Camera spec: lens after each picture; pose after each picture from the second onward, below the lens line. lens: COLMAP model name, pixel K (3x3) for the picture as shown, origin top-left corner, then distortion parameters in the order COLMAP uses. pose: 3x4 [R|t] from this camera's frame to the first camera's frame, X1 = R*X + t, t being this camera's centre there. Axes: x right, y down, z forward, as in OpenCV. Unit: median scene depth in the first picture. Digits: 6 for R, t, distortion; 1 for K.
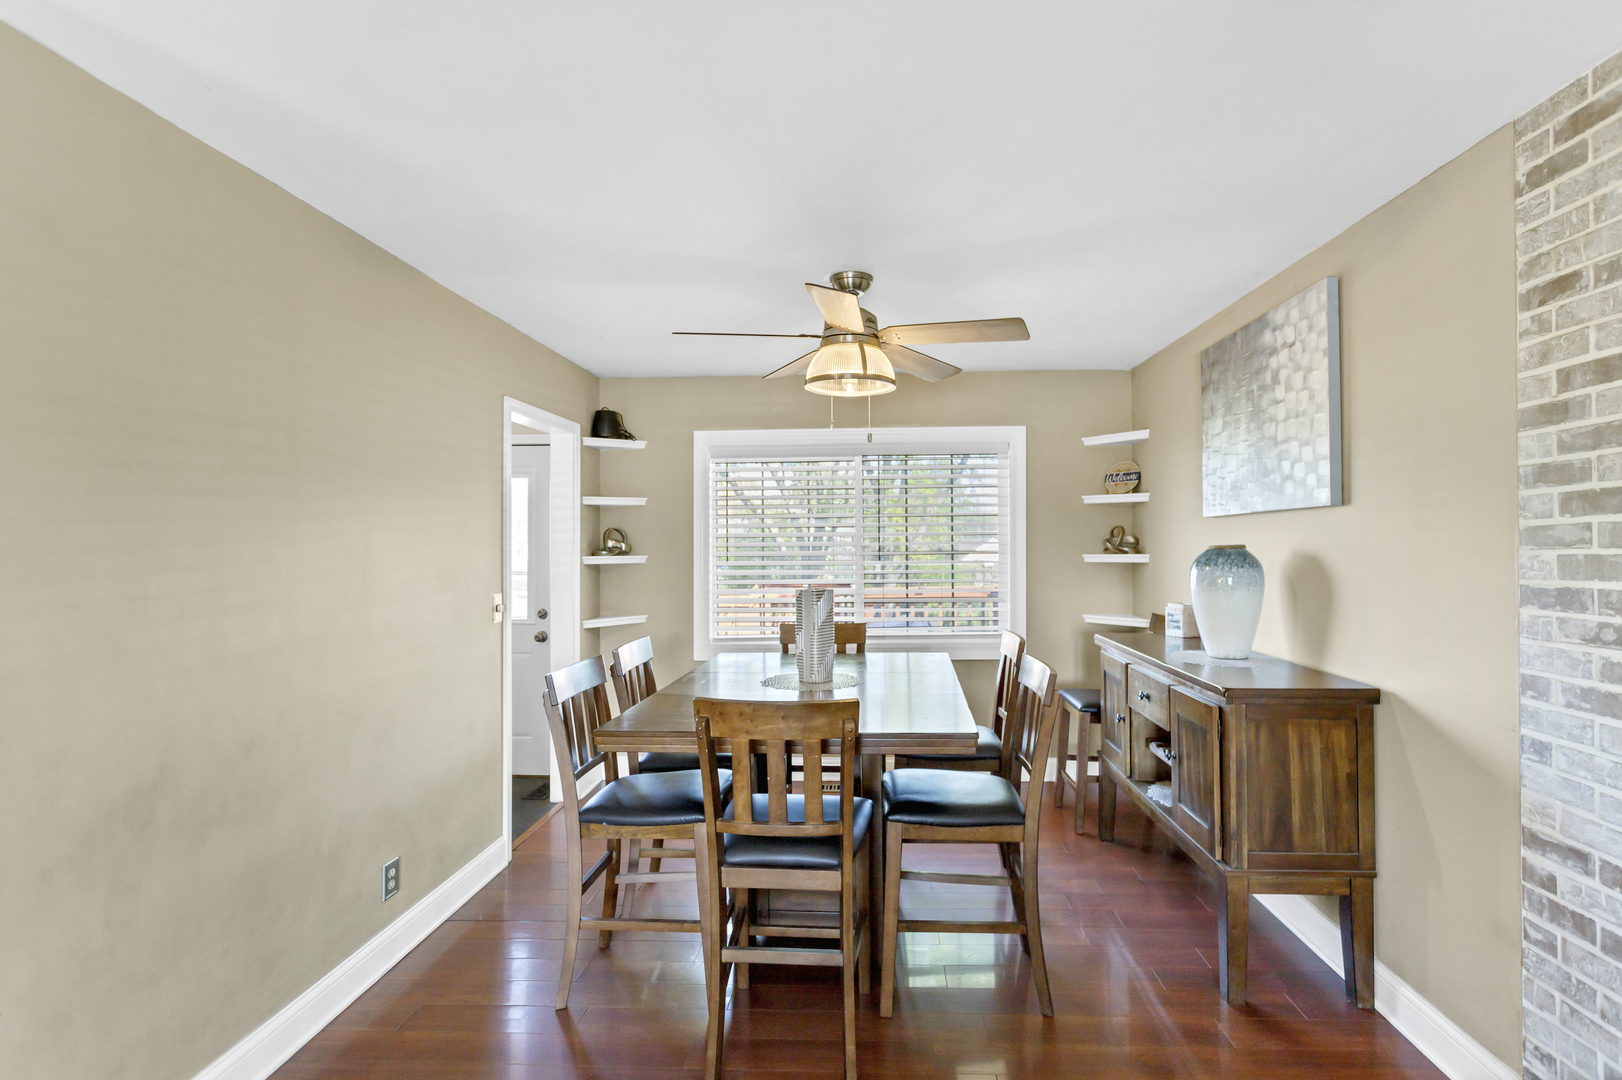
lens RADIAL K [[793.3, 0, 819.5], [0, 793.3, 537.4], [0, 0, 1]] dist [0.001451, 0.000751]
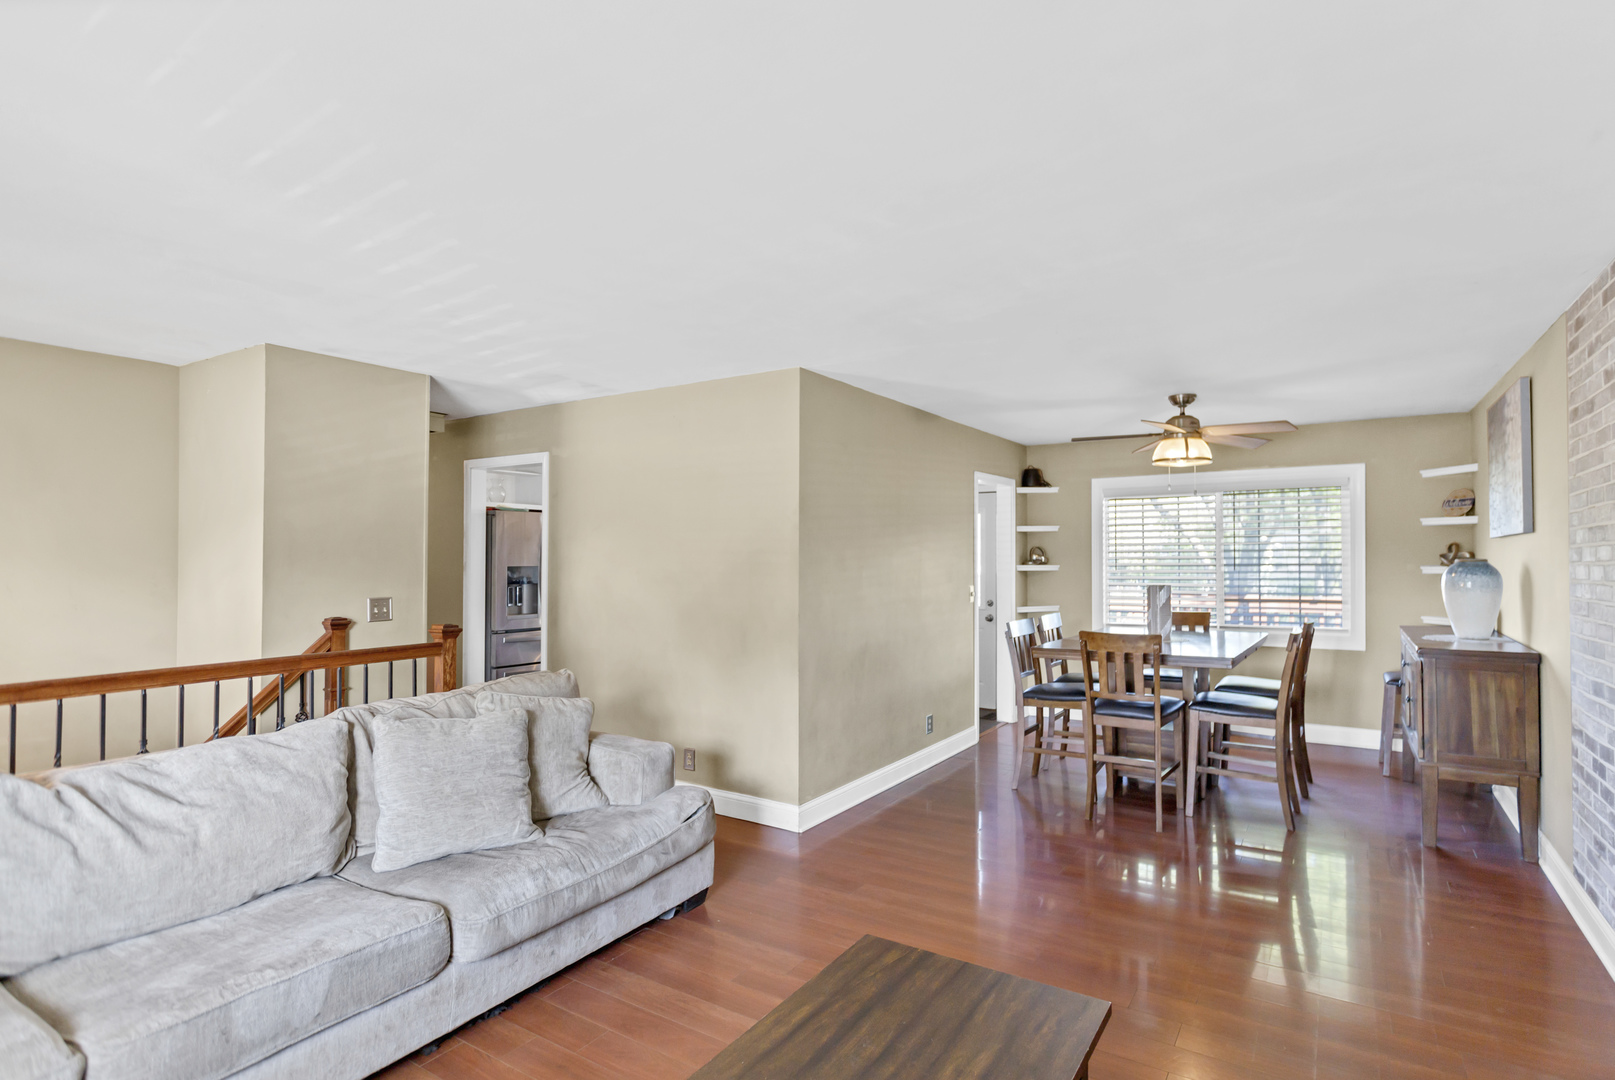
lens RADIAL K [[792.2, 0, 850.0], [0, 792.2, 546.8], [0, 0, 1]] dist [0.000196, -0.000036]
pose [[0.888265, -0.003270, -0.459319, 0.132521], [0.001378, 0.999989, -0.004453, -0.005948], [0.459329, 0.003323, 0.888260, -0.568156]]
